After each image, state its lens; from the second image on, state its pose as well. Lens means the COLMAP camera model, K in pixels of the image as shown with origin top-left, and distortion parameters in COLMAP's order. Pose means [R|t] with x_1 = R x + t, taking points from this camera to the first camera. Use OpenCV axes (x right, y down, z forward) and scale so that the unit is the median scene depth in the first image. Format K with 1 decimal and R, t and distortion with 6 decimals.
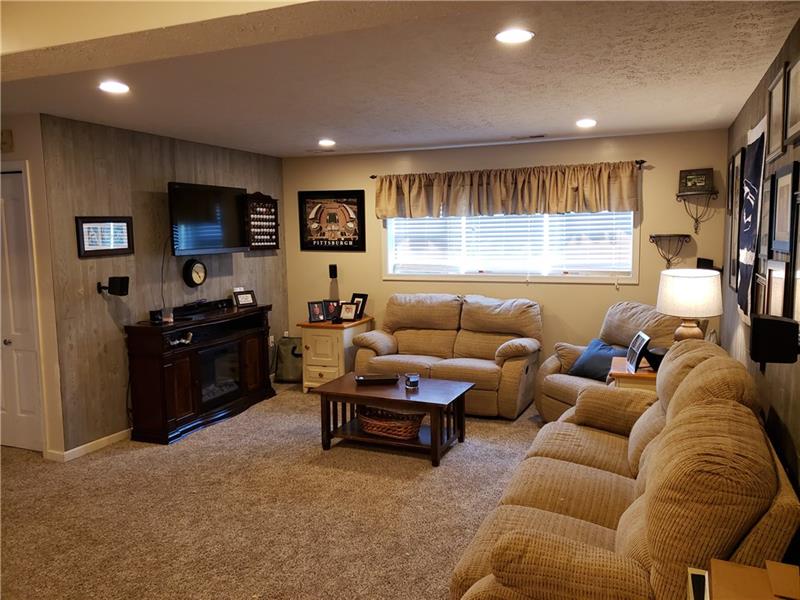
lens RADIAL K [[617.6, 0, 397.5], [0, 617.6, 295.6], [0, 0, 1]] dist [0.076798, -0.065074]
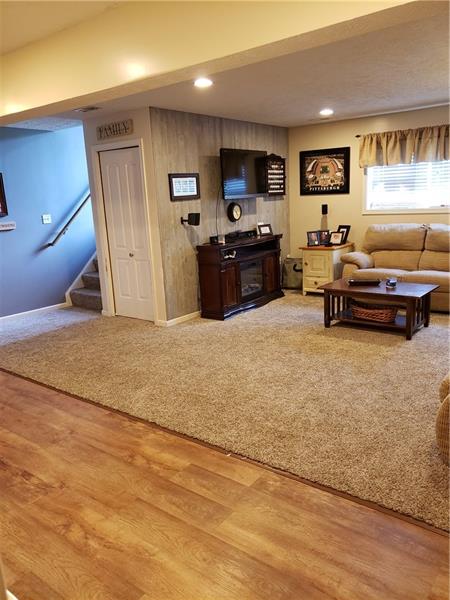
lens RADIAL K [[463.2, 0, 225.0], [0, 463.2, 300.0], [0, 0, 1]] dist [0.076798, -0.065074]
pose [[0.966566, 0.022337, -0.255442, -0.056251], [0.010060, 0.992128, 0.124822, 0.033954], [0.256219, -0.123218, 0.958733, -0.098464]]
